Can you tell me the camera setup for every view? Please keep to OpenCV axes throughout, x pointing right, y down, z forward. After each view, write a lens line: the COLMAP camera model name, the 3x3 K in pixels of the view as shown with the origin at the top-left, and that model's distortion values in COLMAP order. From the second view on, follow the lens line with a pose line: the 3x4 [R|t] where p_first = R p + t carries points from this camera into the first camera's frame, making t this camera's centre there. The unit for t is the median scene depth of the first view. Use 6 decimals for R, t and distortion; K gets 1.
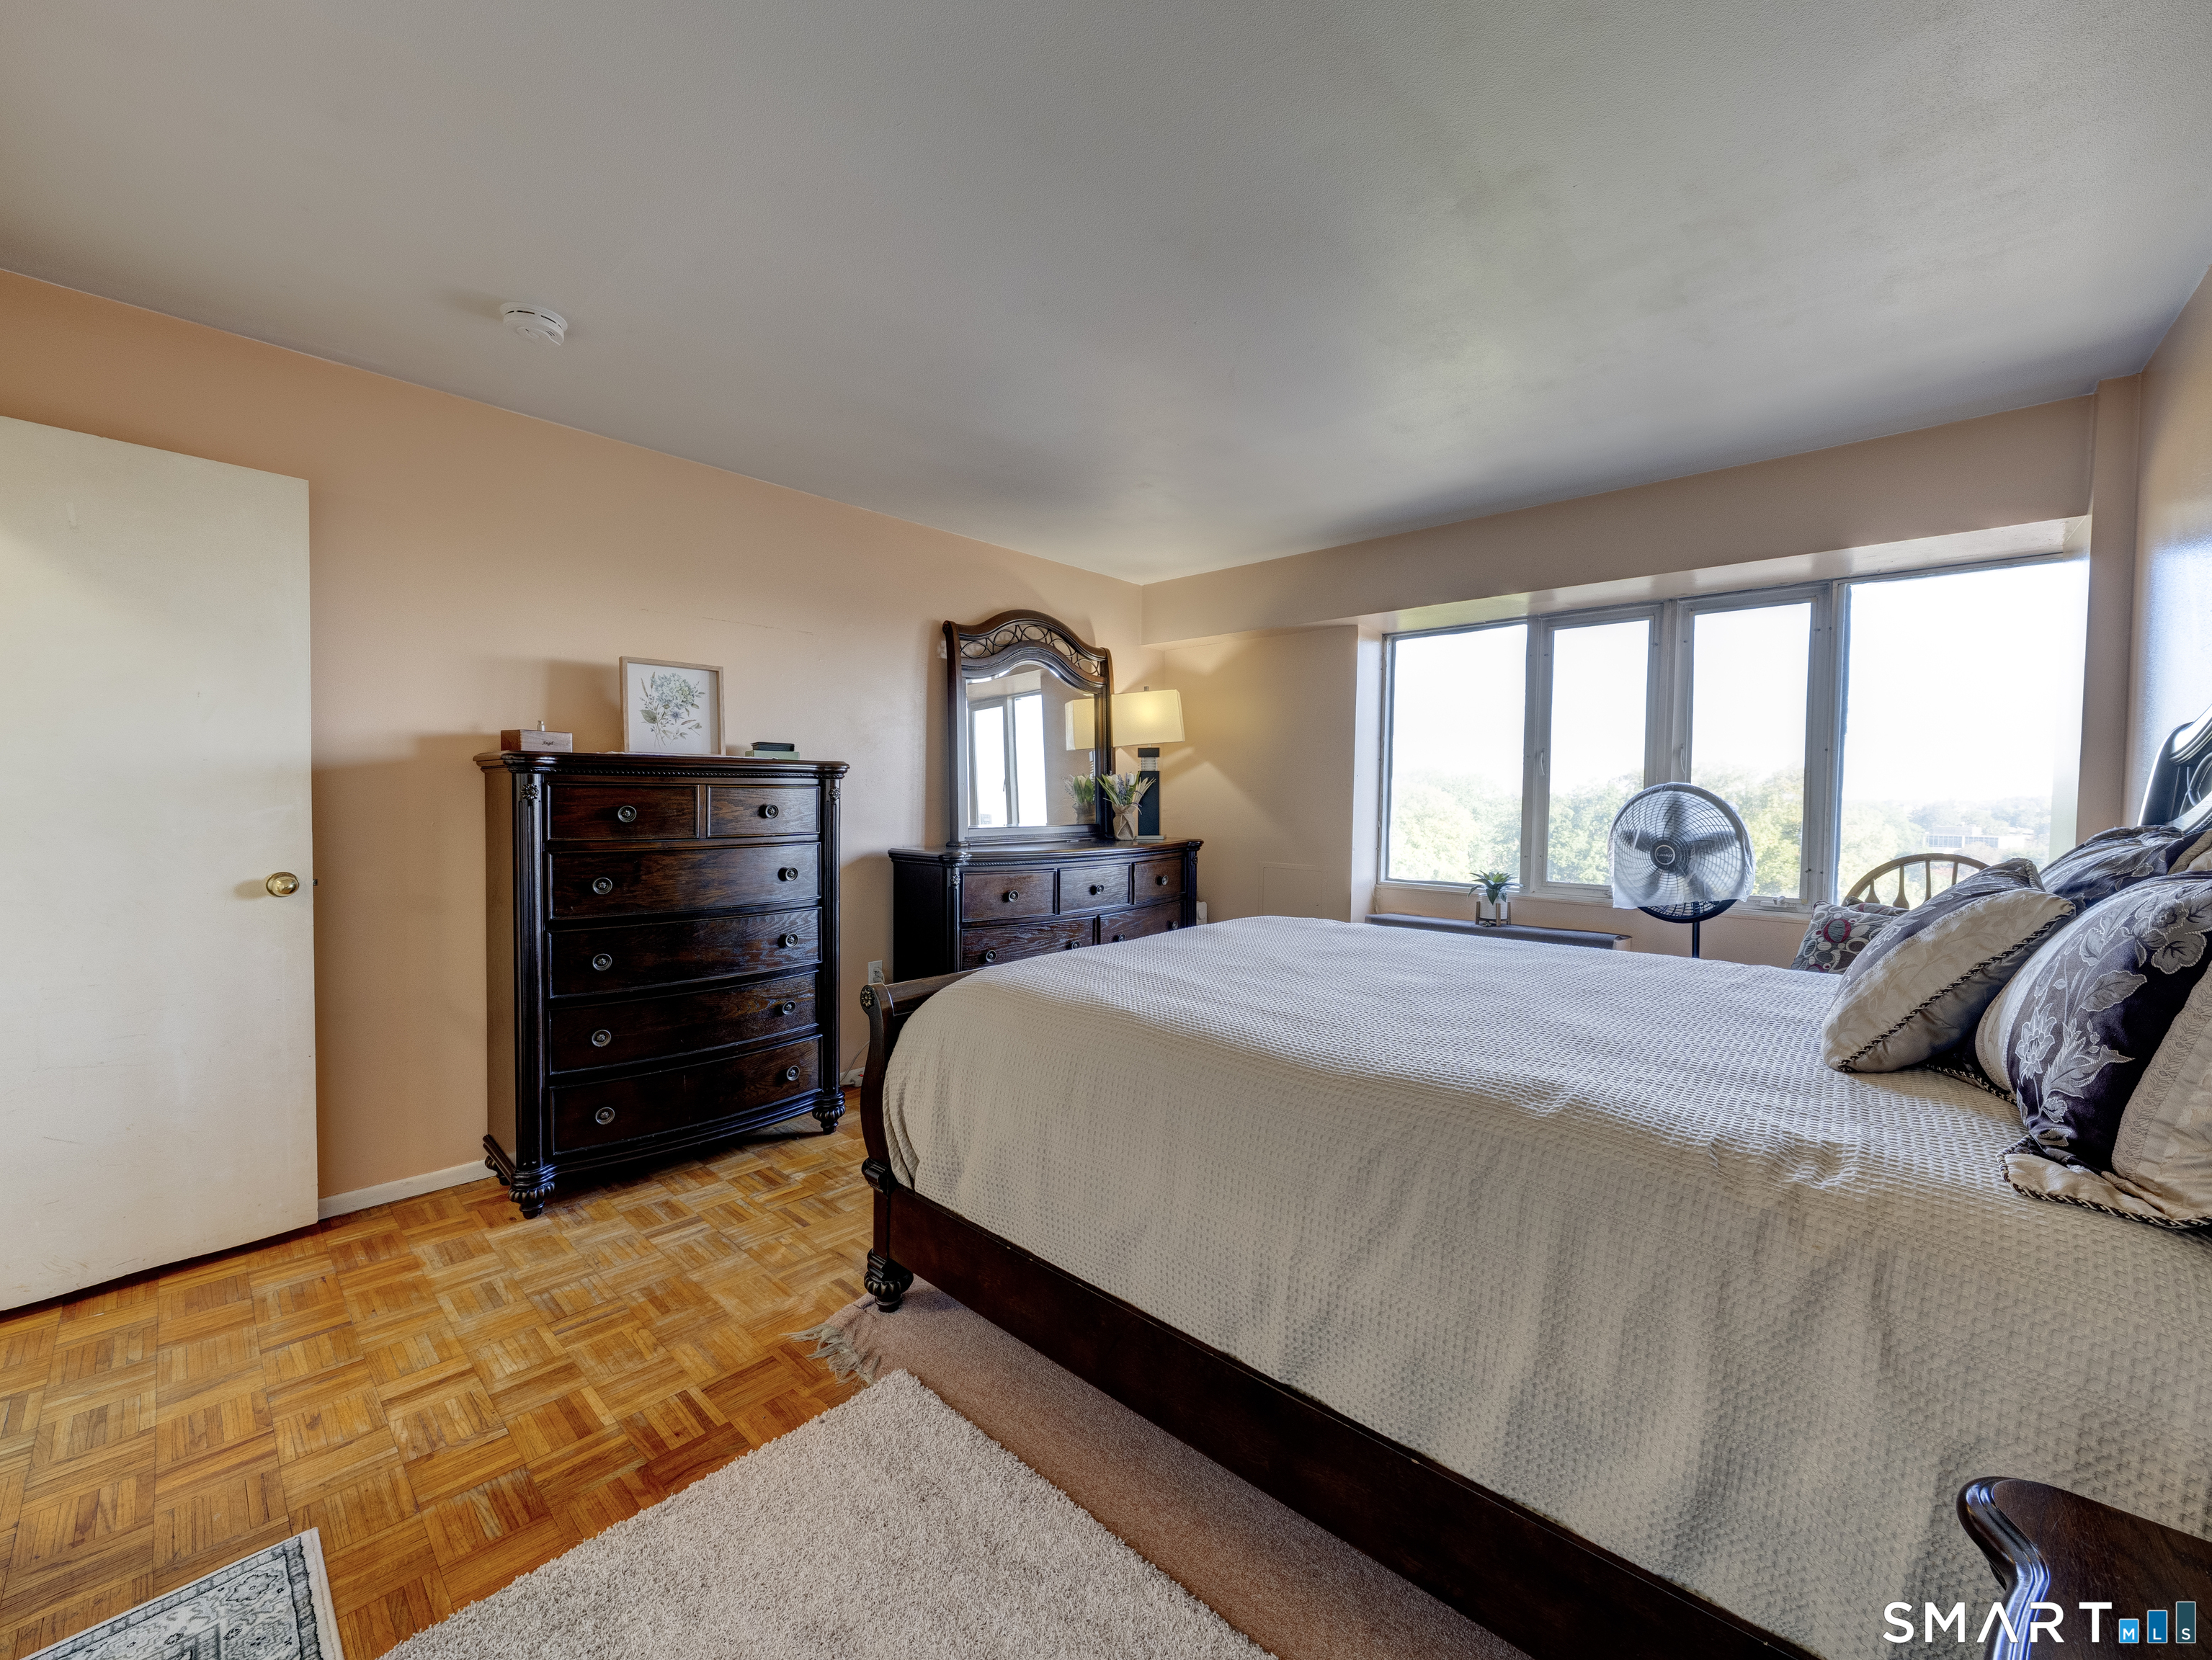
lens RADIAL K [[884.4, 0, 1111.5], [0, 884.4, 826.4], [0, 0, 1]] dist [-0.000871, 0.000023]
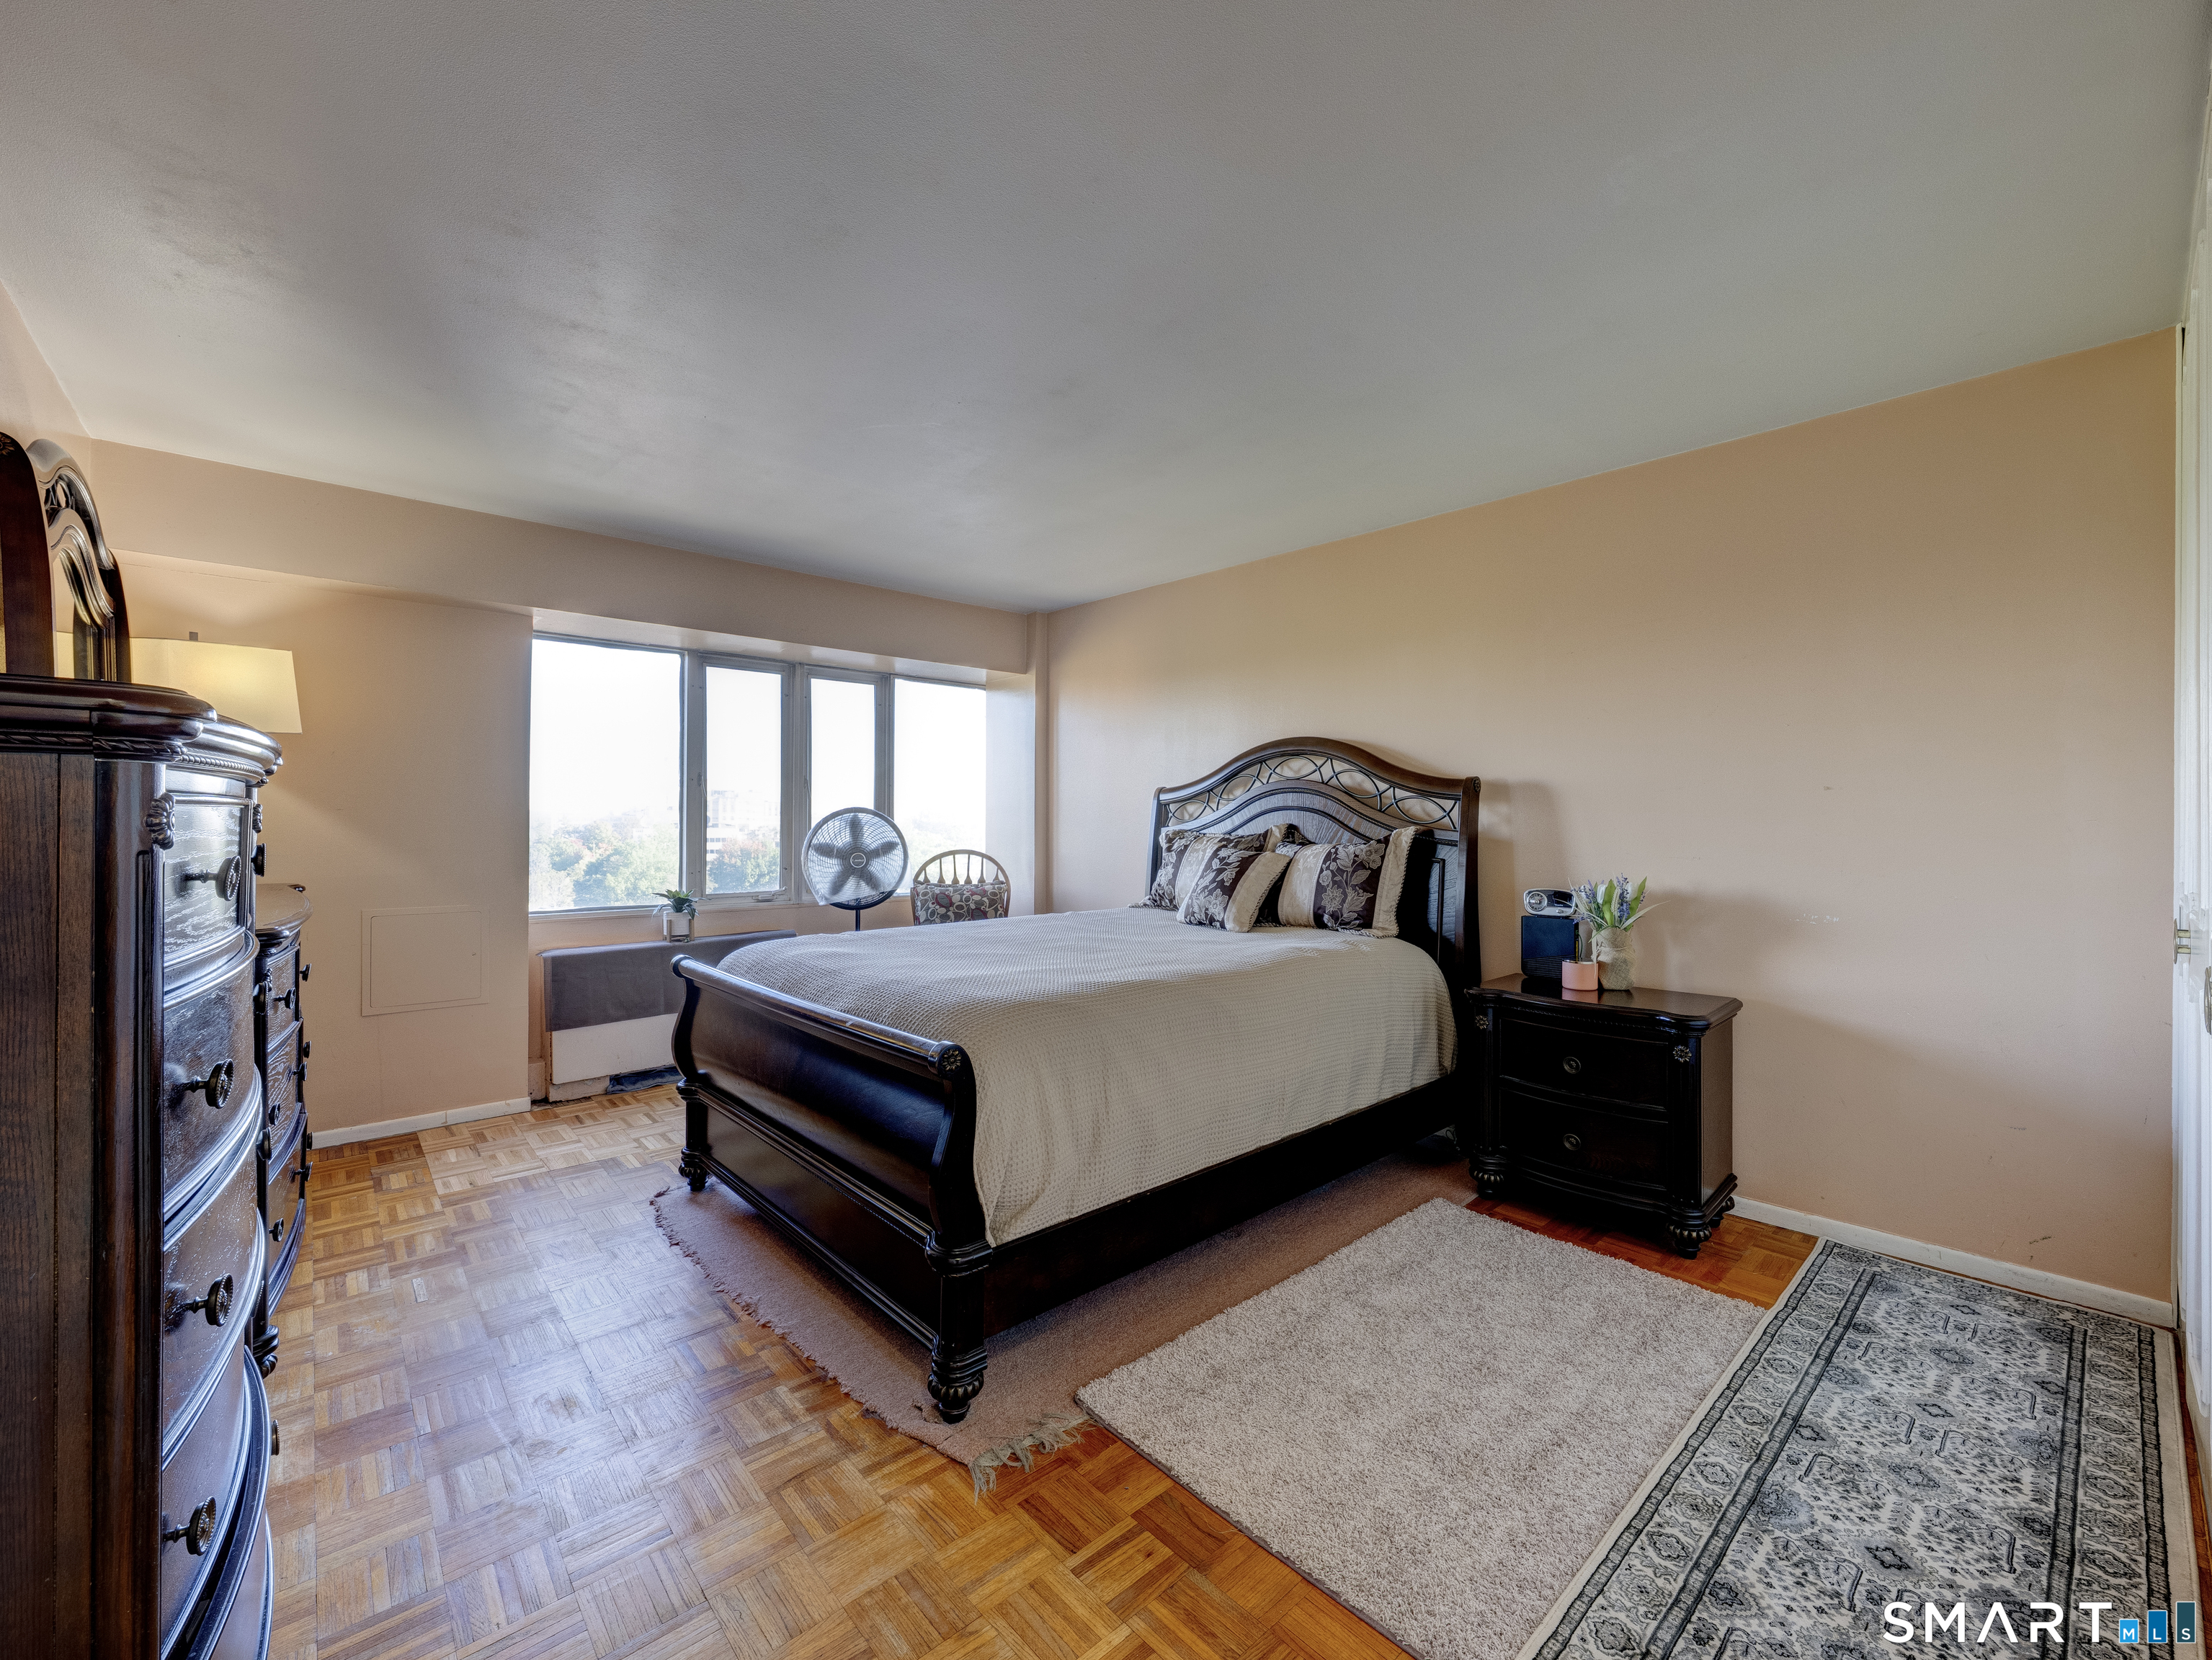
lens RADIAL K [[884.4, 0, 1111.5], [0, 884.4, 826.4], [0, 0, 1]] dist [-0.000871, 0.000023]
pose [[0.108000, -0.014236, 0.994049, -0.647376], [0.029731, 0.999496, 0.011084, -0.020171], [-0.993706, 0.028357, 0.108369, 0.441025]]
